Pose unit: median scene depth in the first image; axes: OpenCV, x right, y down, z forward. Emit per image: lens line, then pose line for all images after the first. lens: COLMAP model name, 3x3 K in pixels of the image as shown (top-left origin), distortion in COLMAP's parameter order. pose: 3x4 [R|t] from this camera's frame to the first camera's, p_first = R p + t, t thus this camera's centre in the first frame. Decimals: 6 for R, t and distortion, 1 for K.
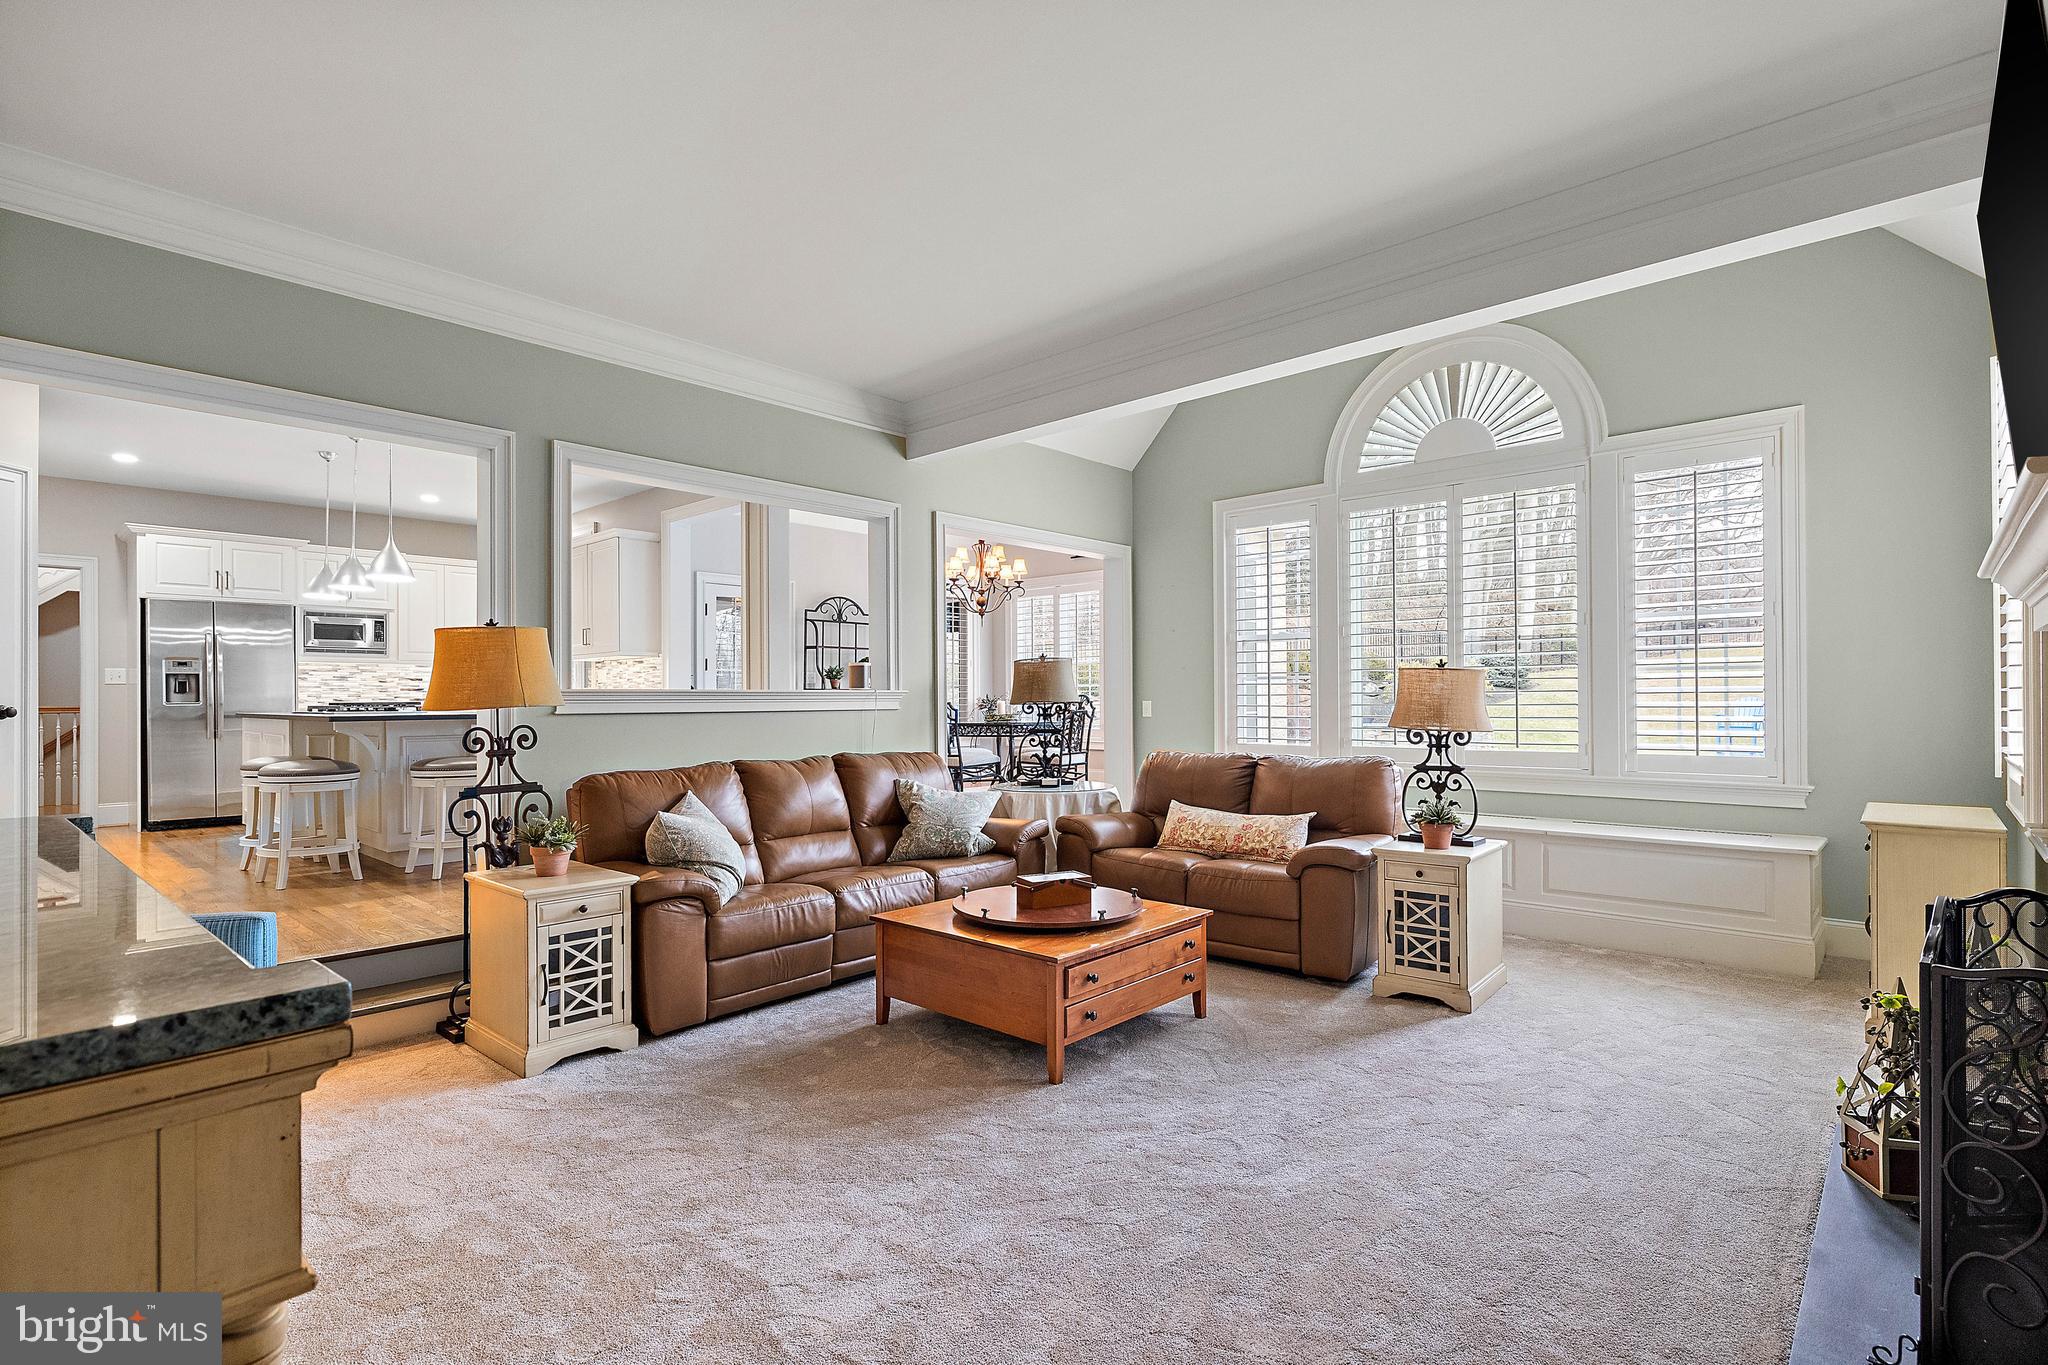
lens RADIAL K [[965.3, 0, 1024.8], [0, 965.3, 688.4], [0, 0, 1]] dist [-0.003992, 0.000021]
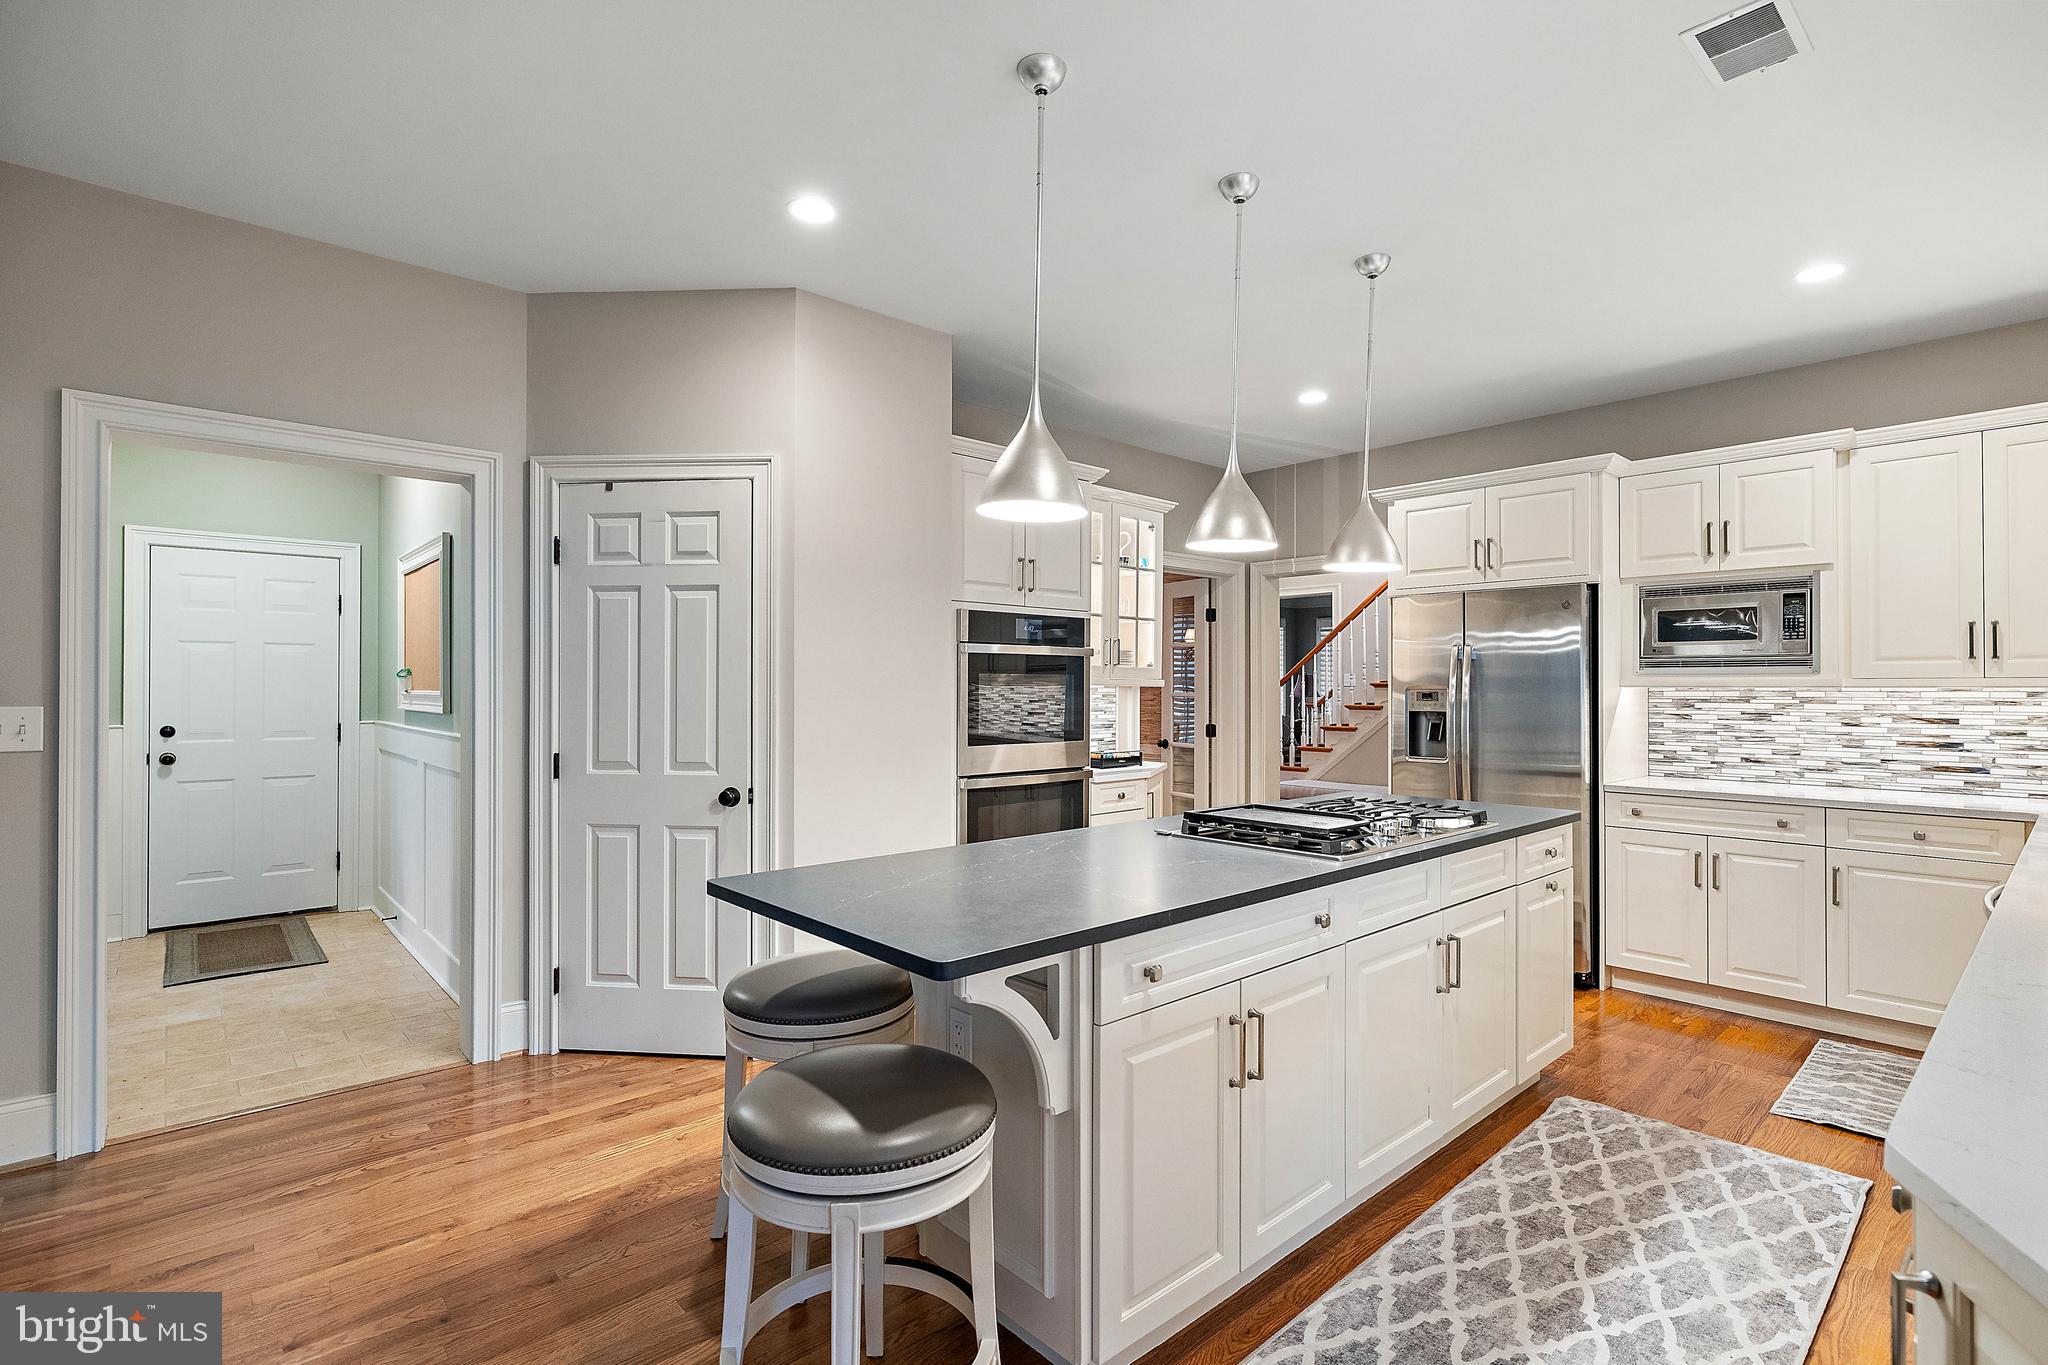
lens RADIAL K [[965.3, 0, 1034.0], [0, 965.3, 680.9], [0, 0, 1]] dist [-0.003992, 0.000021]
pose [[-0.098324, 0.000928, -0.995154, -0.215818], [0.011097, 0.999938, -0.000164, -0.037822], [0.995093, -0.011059, -0.098328, 0.798502]]
